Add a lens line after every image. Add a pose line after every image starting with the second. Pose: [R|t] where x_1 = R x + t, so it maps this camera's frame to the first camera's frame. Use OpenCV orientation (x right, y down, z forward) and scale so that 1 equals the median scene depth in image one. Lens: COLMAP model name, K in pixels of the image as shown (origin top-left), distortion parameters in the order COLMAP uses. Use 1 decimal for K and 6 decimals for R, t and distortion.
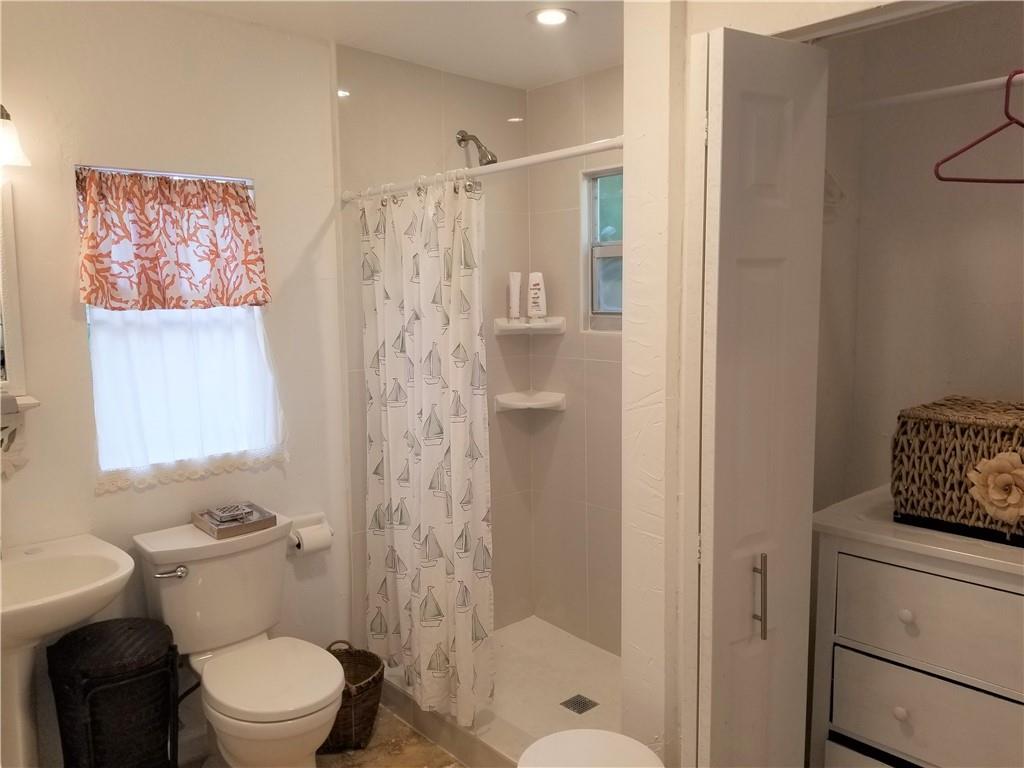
lens RADIAL K [[797.6, 0, 516.2], [0, 797.6, 382.4], [0, 0, 1]] dist [0.045835, -0.073893]
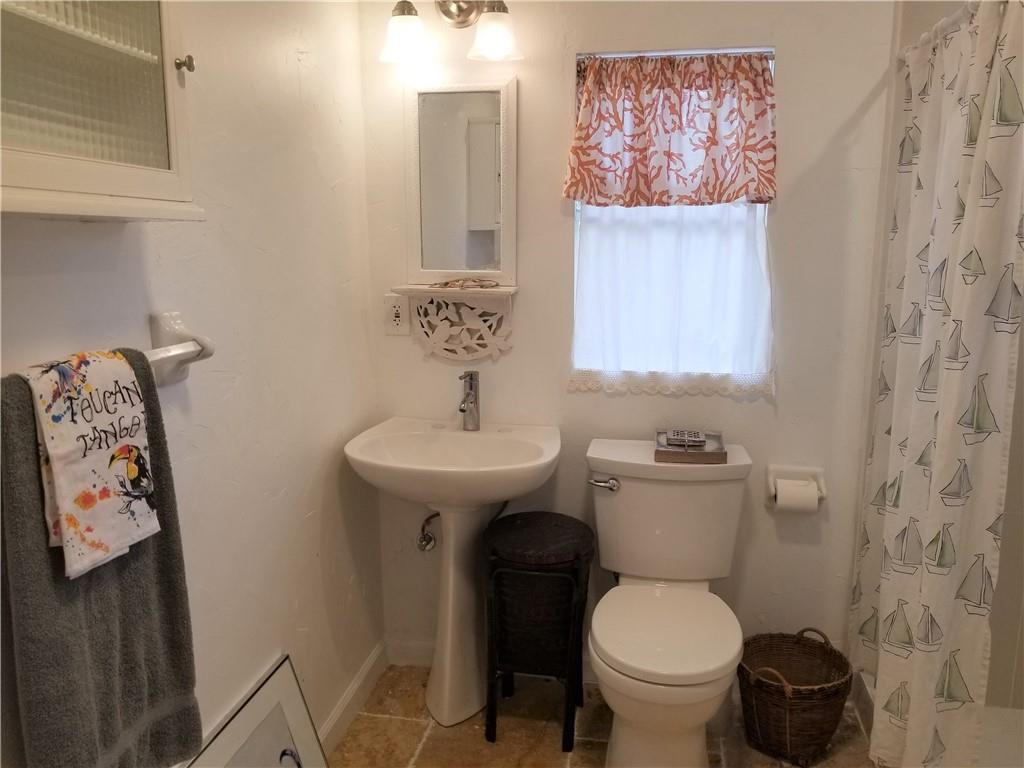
lens RADIAL K [[797.6, 0, 509.6], [0, 797.6, 383.3], [0, 0, 1]] dist [0.045835, -0.073893]
pose [[0.621472, 0.151012, -0.768744, 0.197508], [-0.100072, 0.988510, 0.113283, 0.022270], [0.777019, 0.006528, 0.629444, 0.295195]]
